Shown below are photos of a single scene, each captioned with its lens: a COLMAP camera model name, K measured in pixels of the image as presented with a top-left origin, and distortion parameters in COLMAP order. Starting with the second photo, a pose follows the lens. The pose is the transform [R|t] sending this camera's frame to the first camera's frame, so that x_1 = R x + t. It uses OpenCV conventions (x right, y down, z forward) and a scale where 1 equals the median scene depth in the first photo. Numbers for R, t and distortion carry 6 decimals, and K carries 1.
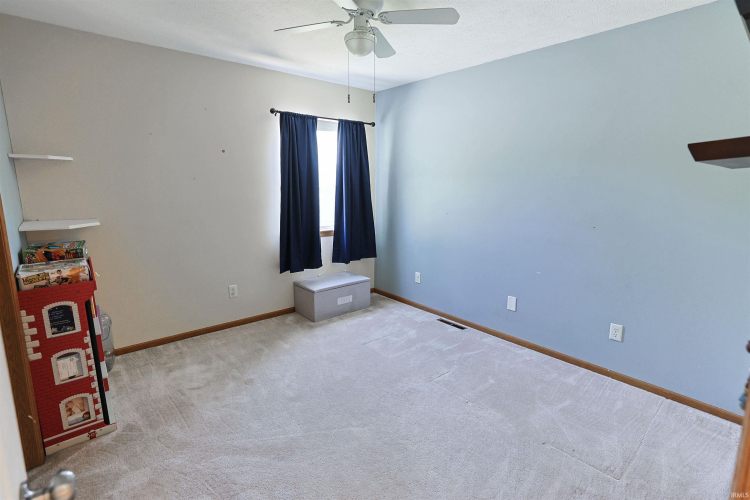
lens RADIAL K [[363.7, 0, 380.3], [0, 363.7, 244.2], [0, 0, 1]] dist [-0.025477, 0.013505]
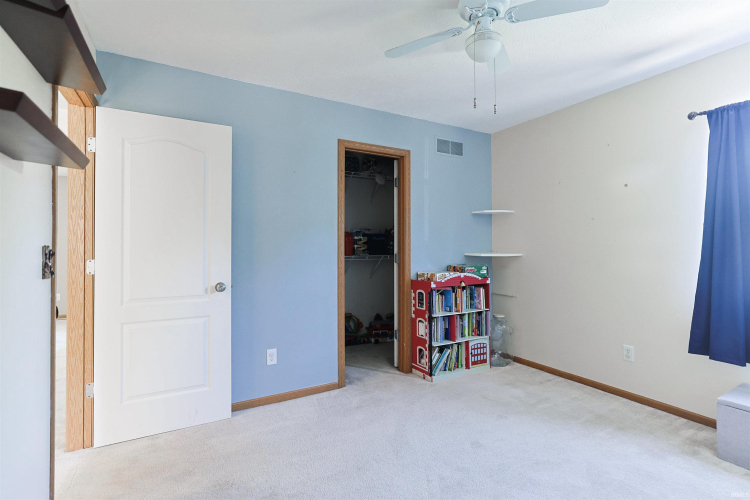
lens RADIAL K [[363.7, 0, 380.3], [0, 363.7, 244.2], [0, 0, 1]] dist [-0.025477, 0.013505]
pose [[-0.184819, -0.004662, -0.982762, 0.624068], [-0.162989, 0.986286, 0.025973, -0.052994], [0.969163, 0.164979, -0.183044, 0.729707]]
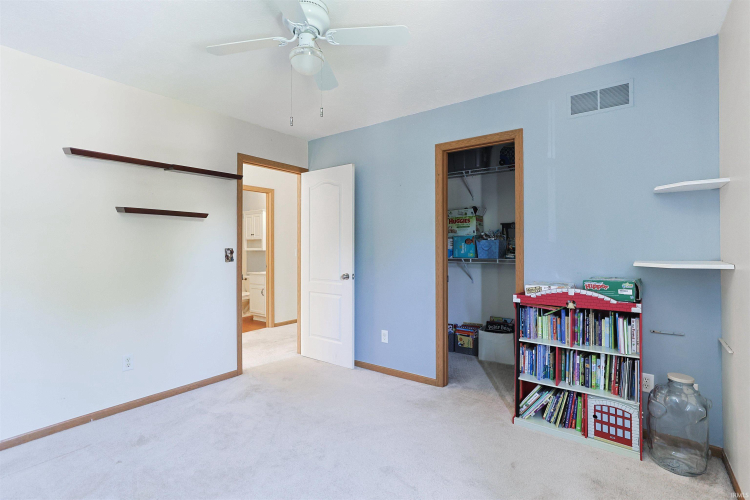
lens RADIAL K [[363.7, 0, 380.3], [0, 363.7, 244.2], [0, 0, 1]] dist [-0.025477, 0.013505]
pose [[-0.978248, 0.001543, -0.207435, -0.036179], [-0.031744, 0.987081, 0.157044, -0.185678], [0.204998, 0.160212, -0.965561, 1.477191]]
